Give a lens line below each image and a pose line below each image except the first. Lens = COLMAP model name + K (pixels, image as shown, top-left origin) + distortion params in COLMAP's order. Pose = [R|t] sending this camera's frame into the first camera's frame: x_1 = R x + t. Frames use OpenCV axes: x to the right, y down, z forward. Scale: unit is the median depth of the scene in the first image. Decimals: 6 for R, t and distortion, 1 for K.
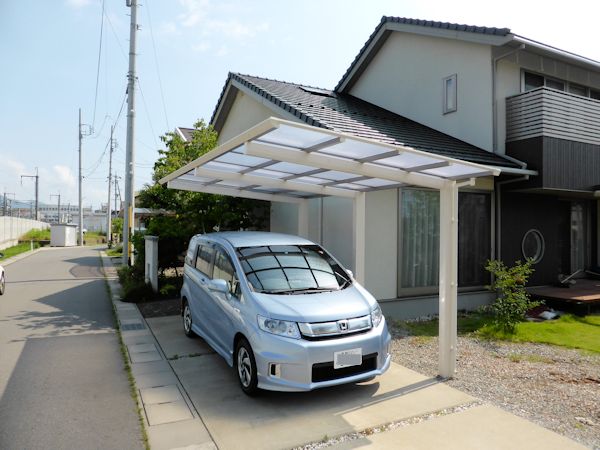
lens RADIAL K [[431.7, 0, 300.0], [0, 431.7, 225.0], [0, 0, 1]] dist [-0.048387, -0.000424]
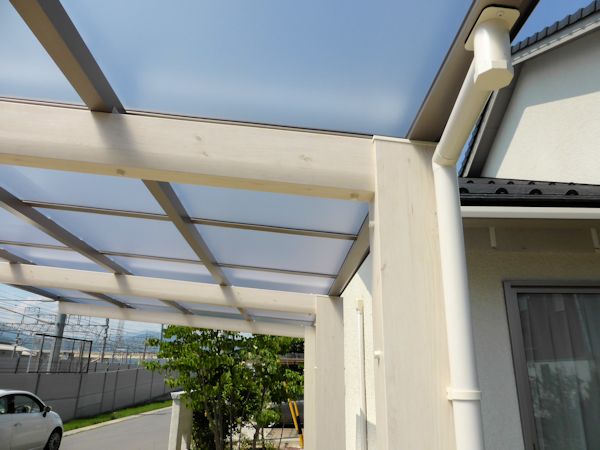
lens RADIAL K [[436.5, 0, 300.0], [0, 436.5, 225.0], [0, 0, 1]] dist [-0.008378, -0.000640]
pose [[0.902971, -0.136406, -0.407475, 0.197858], [0.000613, 0.948685, -0.316221, -0.008421], [0.429700, 0.285289, 0.856719, 0.440558]]
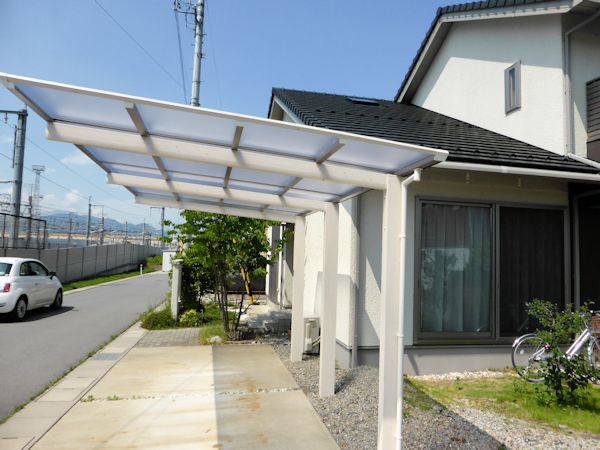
lens RADIAL K [[433.1, 0, 302.3], [0, 433.1, 226.5], [0, 0, 1]] dist [-0.030730, 0.008048]
pose [[0.965661, 0.001259, -0.259803, 0.200964], [-0.019187, 0.997603, -0.066484, 0.011961], [0.259096, 0.069186, 0.963370, 0.168239]]
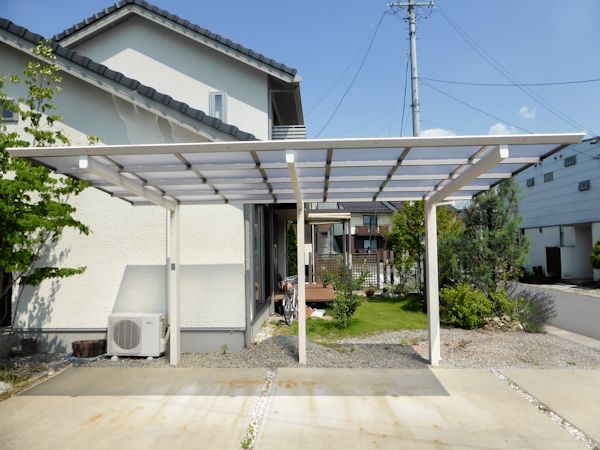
lens RADIAL K [[433.1, 0, 302.3], [0, 433.1, 226.5], [0, 0, 1]] dist [-0.030730, 0.008048]
pose [[0.487096, 0.030829, 0.872804, -0.473857], [0.006587, 0.999219, -0.038970, 0.008005], [-0.873324, 0.024731, 0.486512, 0.383722]]
